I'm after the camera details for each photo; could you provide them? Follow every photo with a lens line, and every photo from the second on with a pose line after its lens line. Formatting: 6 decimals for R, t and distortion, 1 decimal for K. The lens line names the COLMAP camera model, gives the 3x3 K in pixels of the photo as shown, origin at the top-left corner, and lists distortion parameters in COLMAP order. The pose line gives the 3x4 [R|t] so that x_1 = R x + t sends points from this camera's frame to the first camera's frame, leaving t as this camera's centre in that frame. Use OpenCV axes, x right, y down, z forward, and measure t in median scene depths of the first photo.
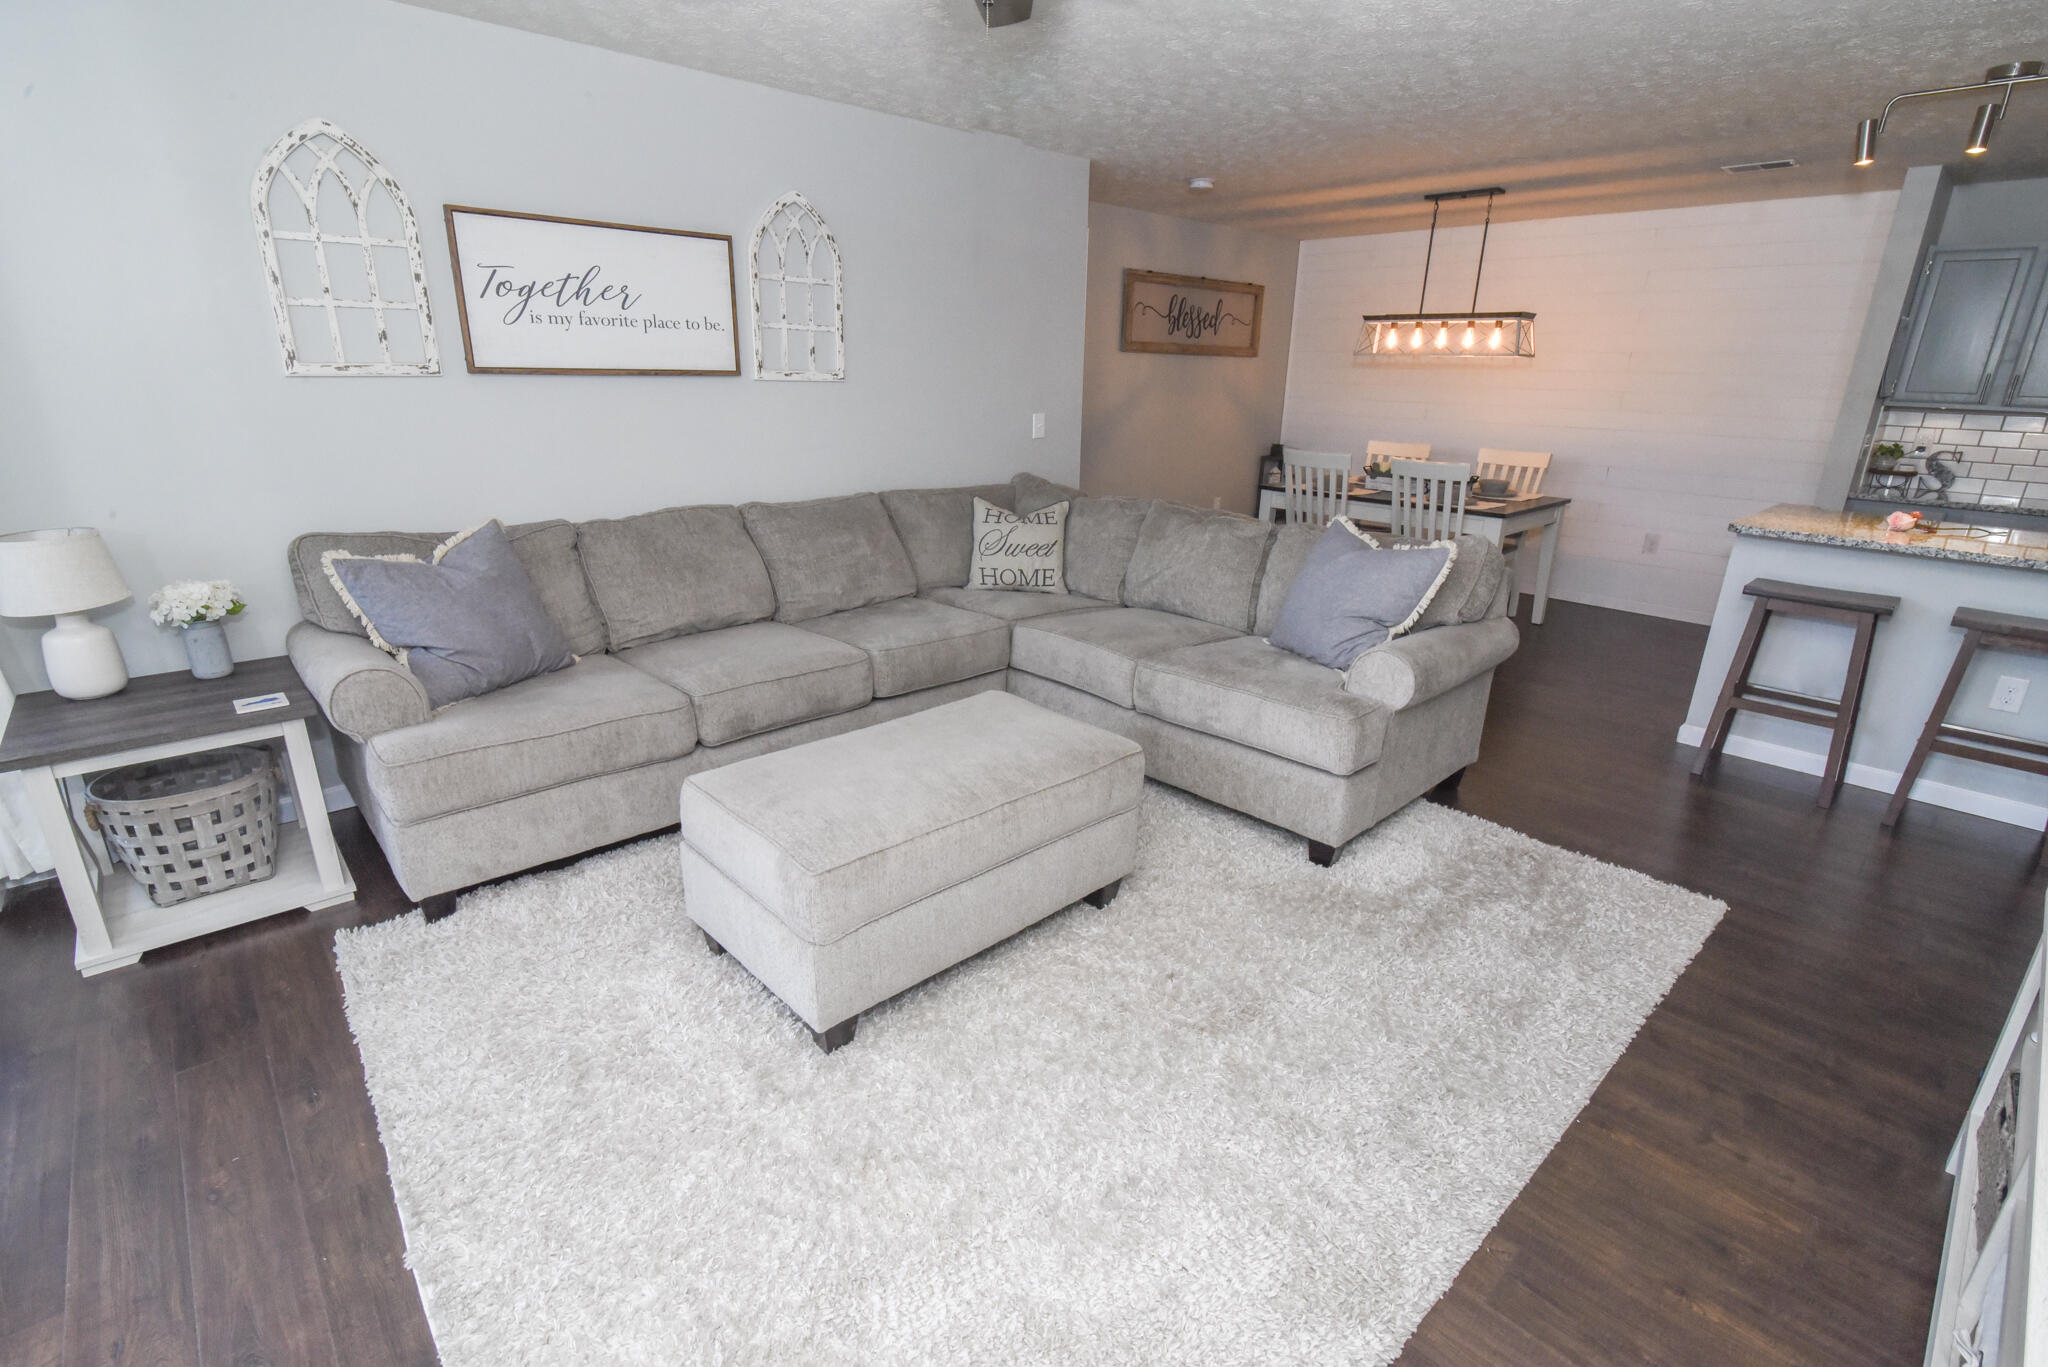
lens RADIAL K [[935.9, 0, 1015.8], [0, 935.9, 691.0], [0, 0, 1]] dist [-0.023592, 0.001992]
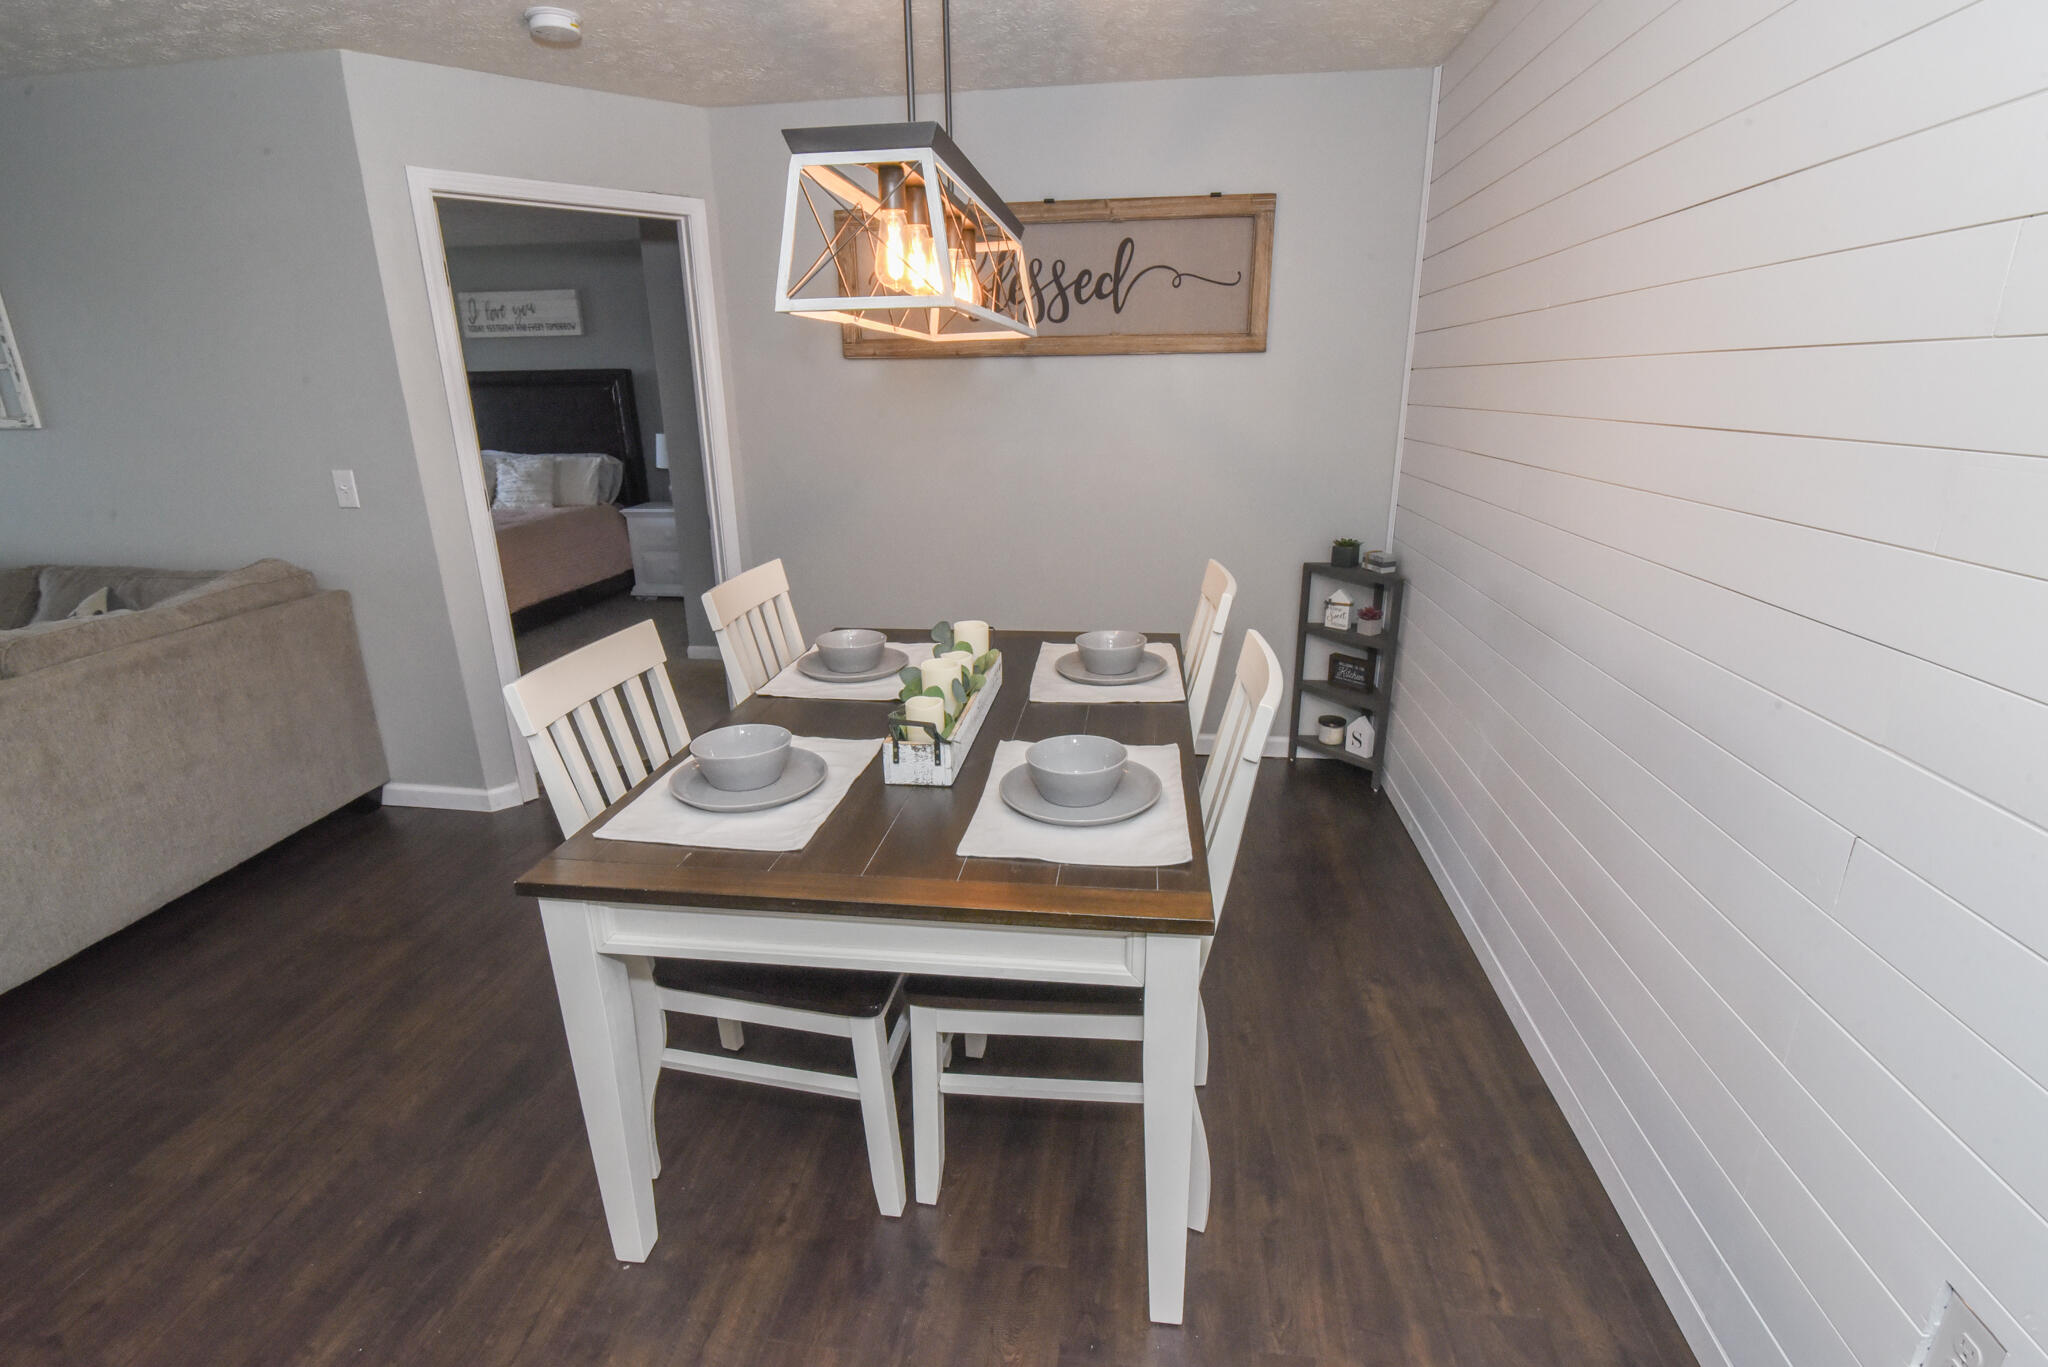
lens RADIAL K [[935.9, 0, 1015.8], [0, 935.9, 691.0], [0, 0, 1]] dist [-0.023592, 0.001992]
pose [[0.636345, 0.229683, -0.736417, 0.588121], [-0.230497, 0.967646, 0.102628, -0.226088], [0.736163, 0.104435, 0.668698, 0.649801]]
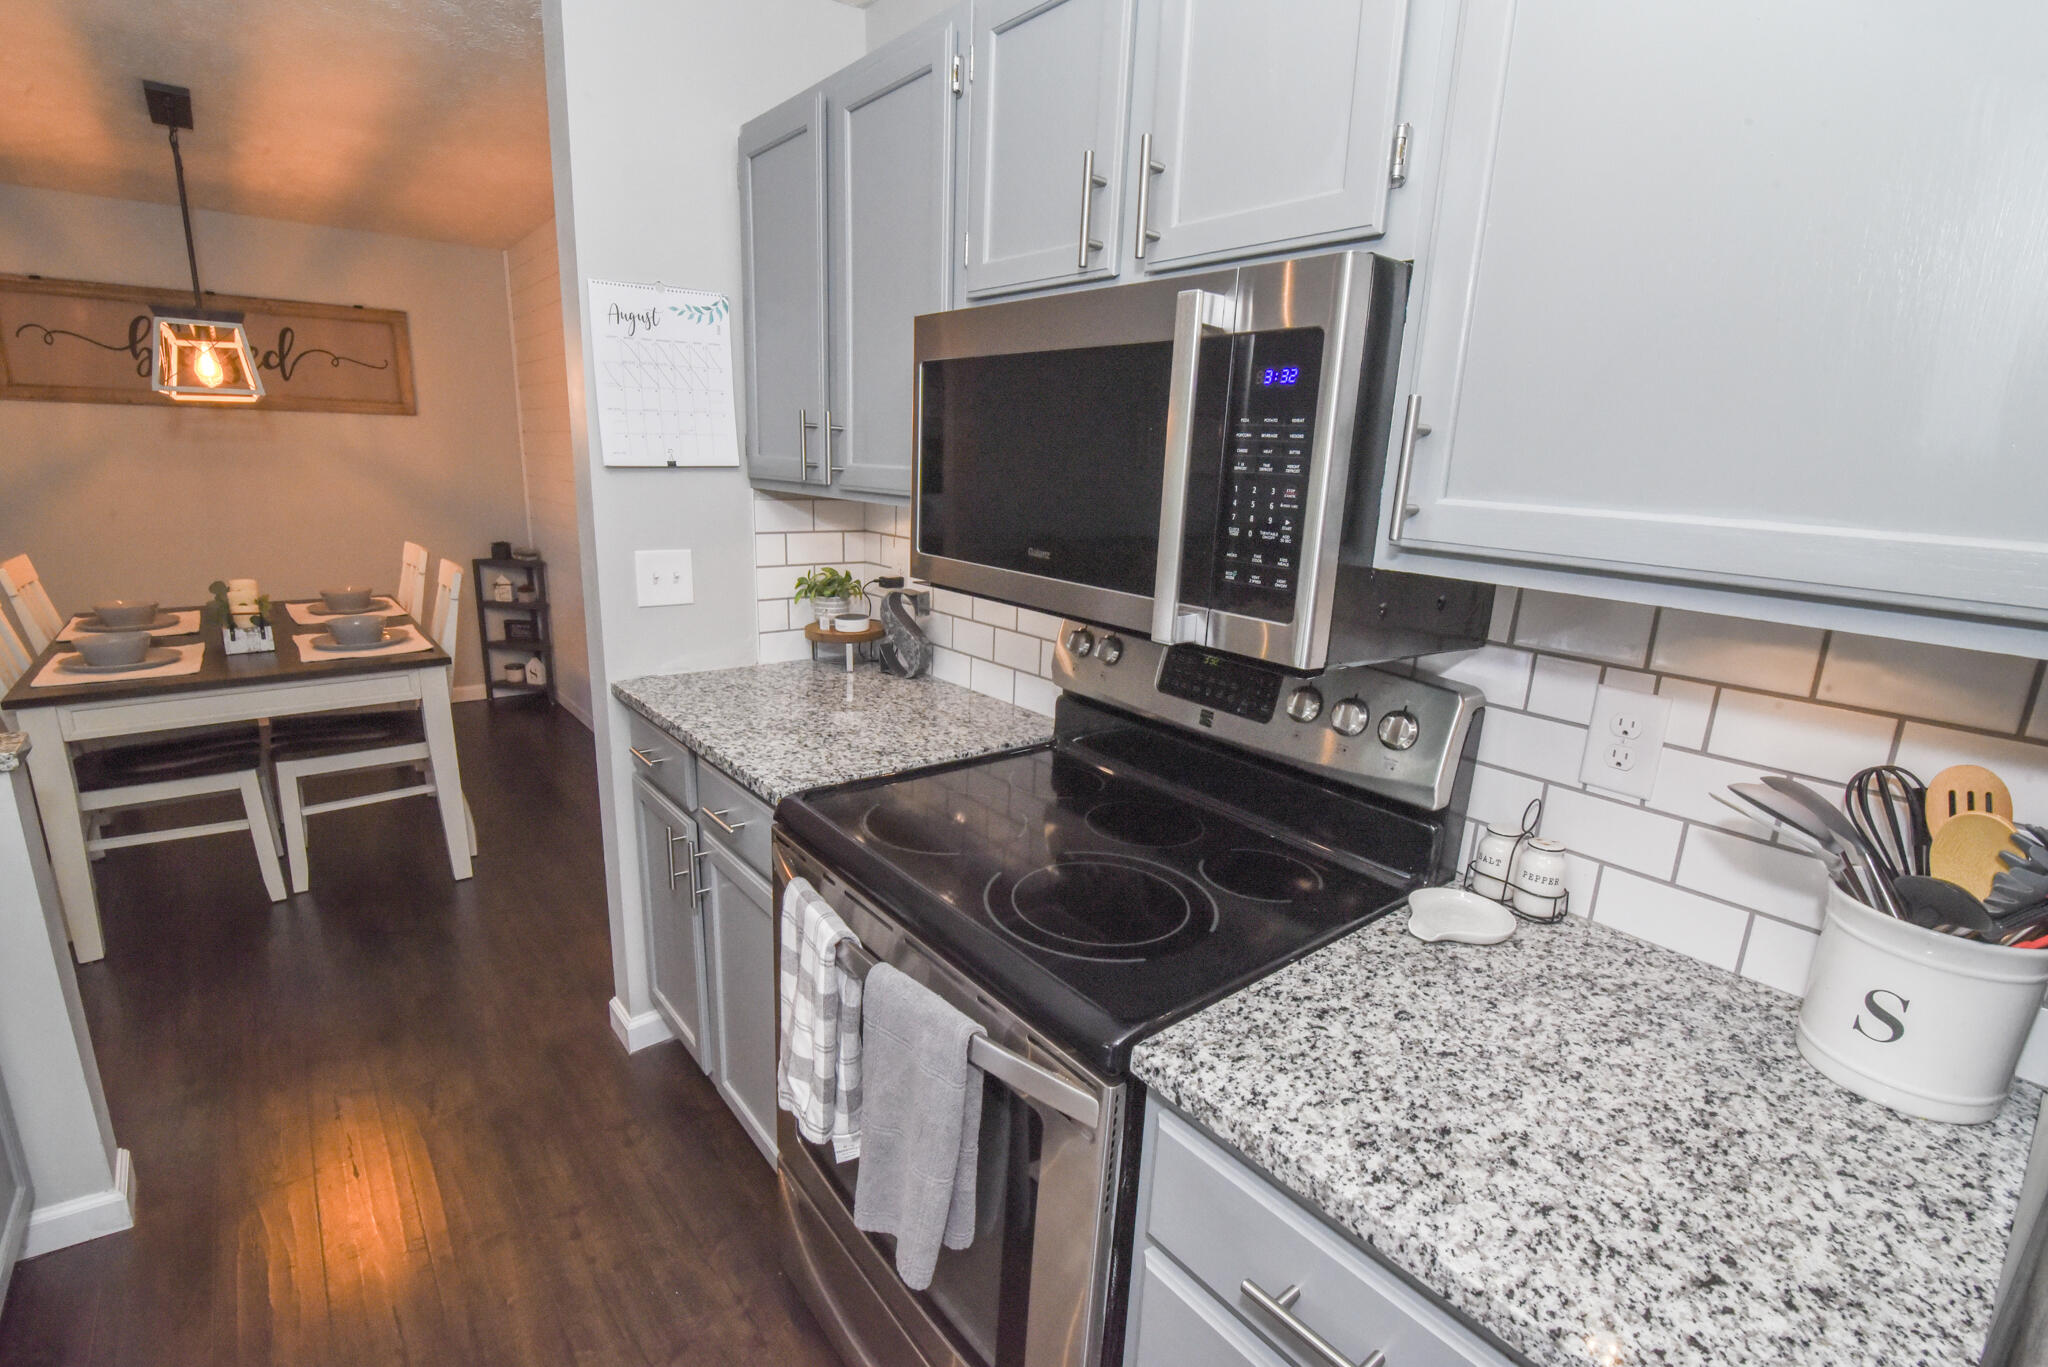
lens RADIAL K [[935.9, 0, 1015.8], [0, 935.9, 691.0], [0, 0, 1]] dist [-0.023592, 0.001992]
pose [[0.997520, 0.044787, -0.054294, 0.777904], [-0.048758, 0.996052, -0.074181, -0.137313], [0.050757, 0.076644, 0.995766, 0.386713]]
